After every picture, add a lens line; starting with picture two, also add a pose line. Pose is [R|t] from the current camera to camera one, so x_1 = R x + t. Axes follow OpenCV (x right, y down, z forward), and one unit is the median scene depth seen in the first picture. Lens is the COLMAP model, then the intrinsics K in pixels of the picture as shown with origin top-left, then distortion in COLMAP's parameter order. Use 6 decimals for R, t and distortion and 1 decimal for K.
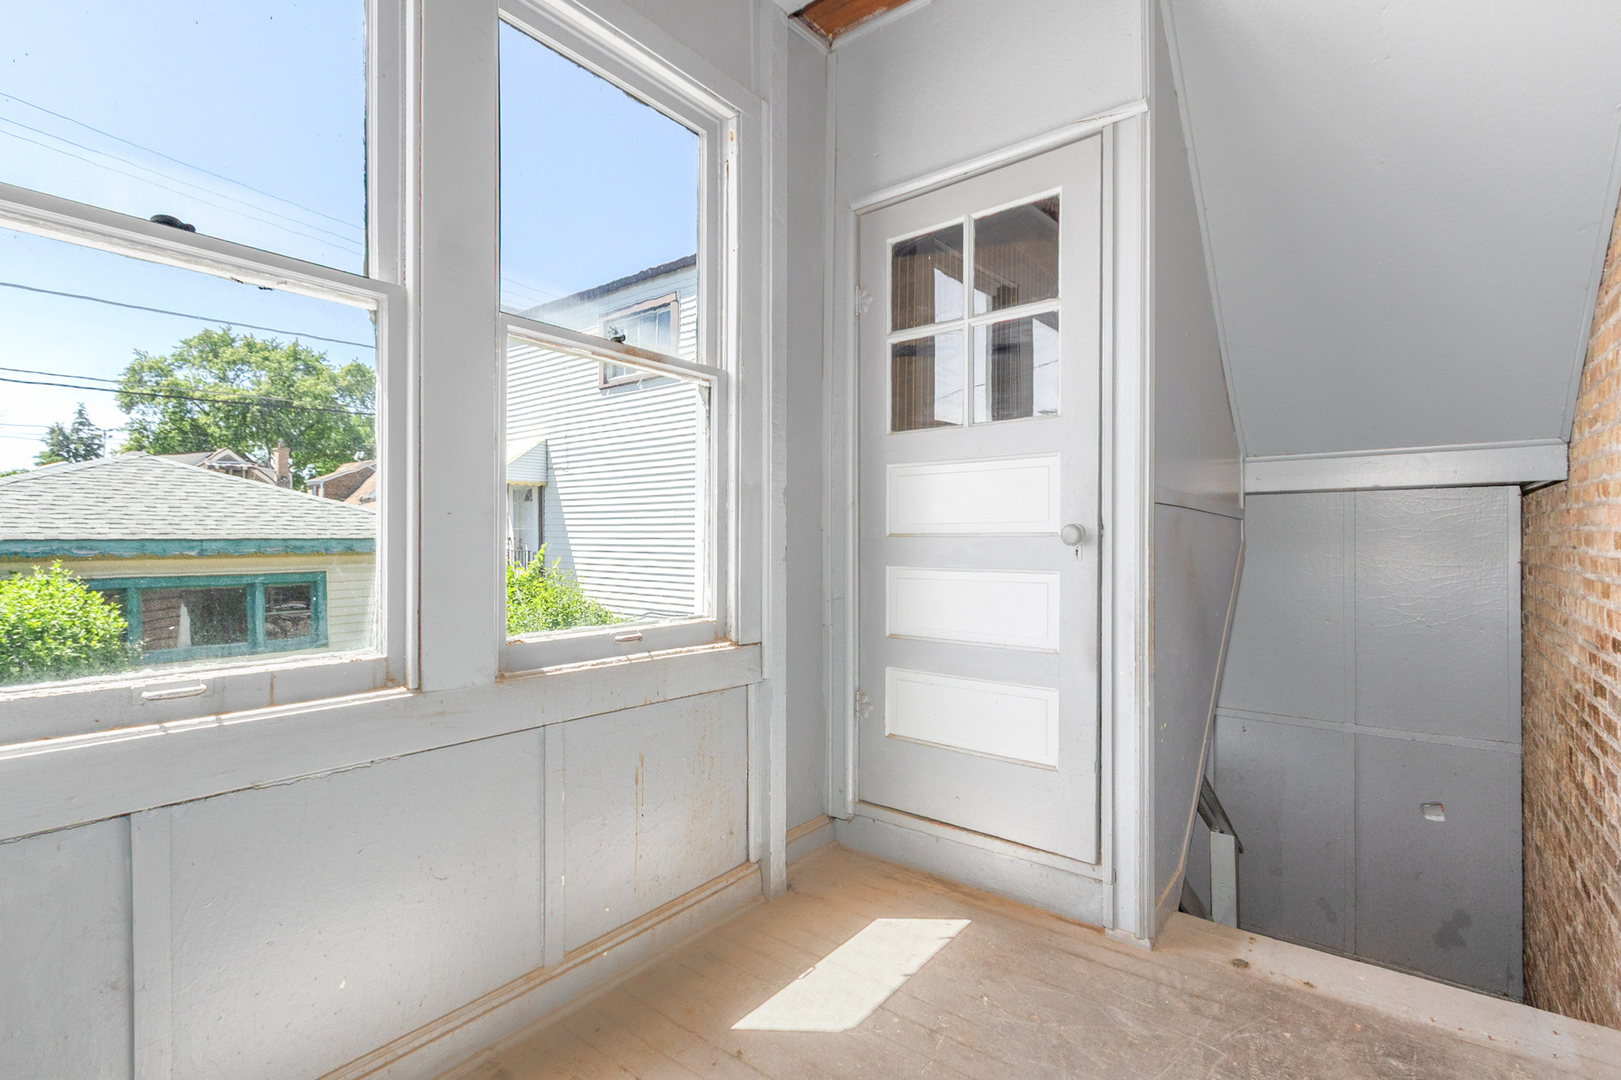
lens RADIAL K [[752.8, 0, 813.6], [0, 752.8, 546.8], [0, 0, 1]] dist [0.004796, -0.000025]
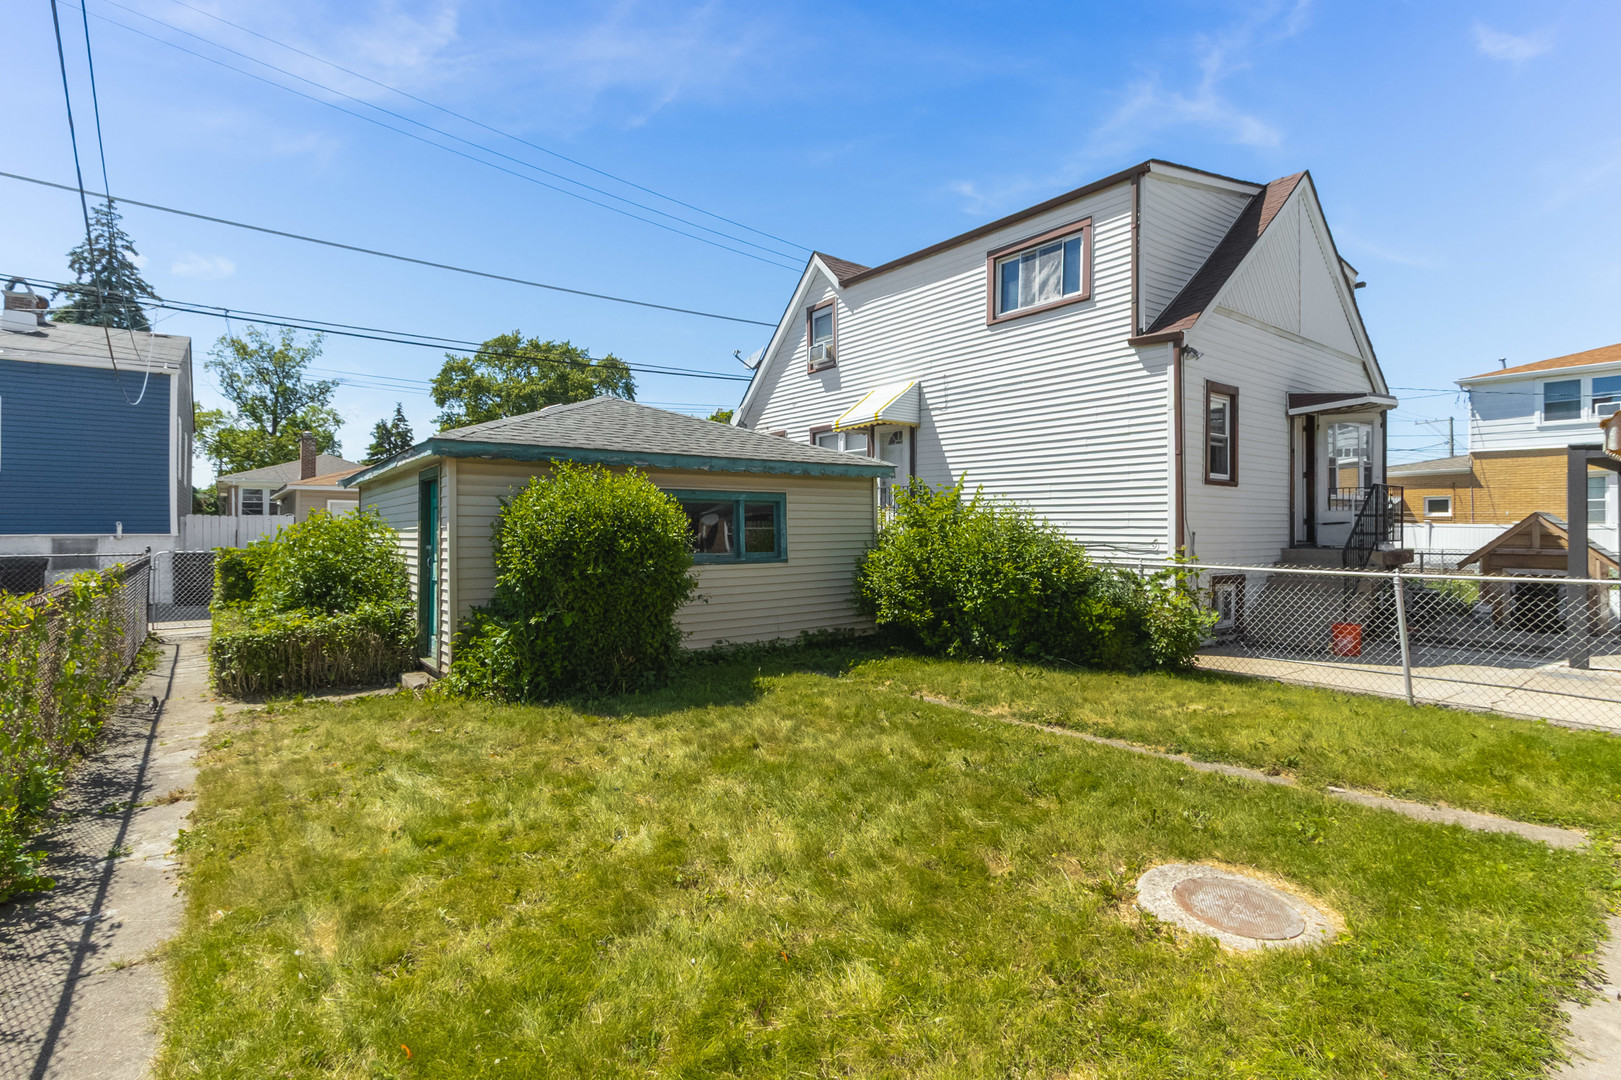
lens RADIAL K [[752.8, 0, 812.4], [0, 752.8, 525.1], [0, 0, 1]] dist [0.004796, -0.000025]
pose [[0.973211, 0.002434, -0.229899, -0.258488], [-0.005512, 0.999904, -0.012745, 0.065967], [0.229846, 0.013671, 0.973131, -0.027756]]
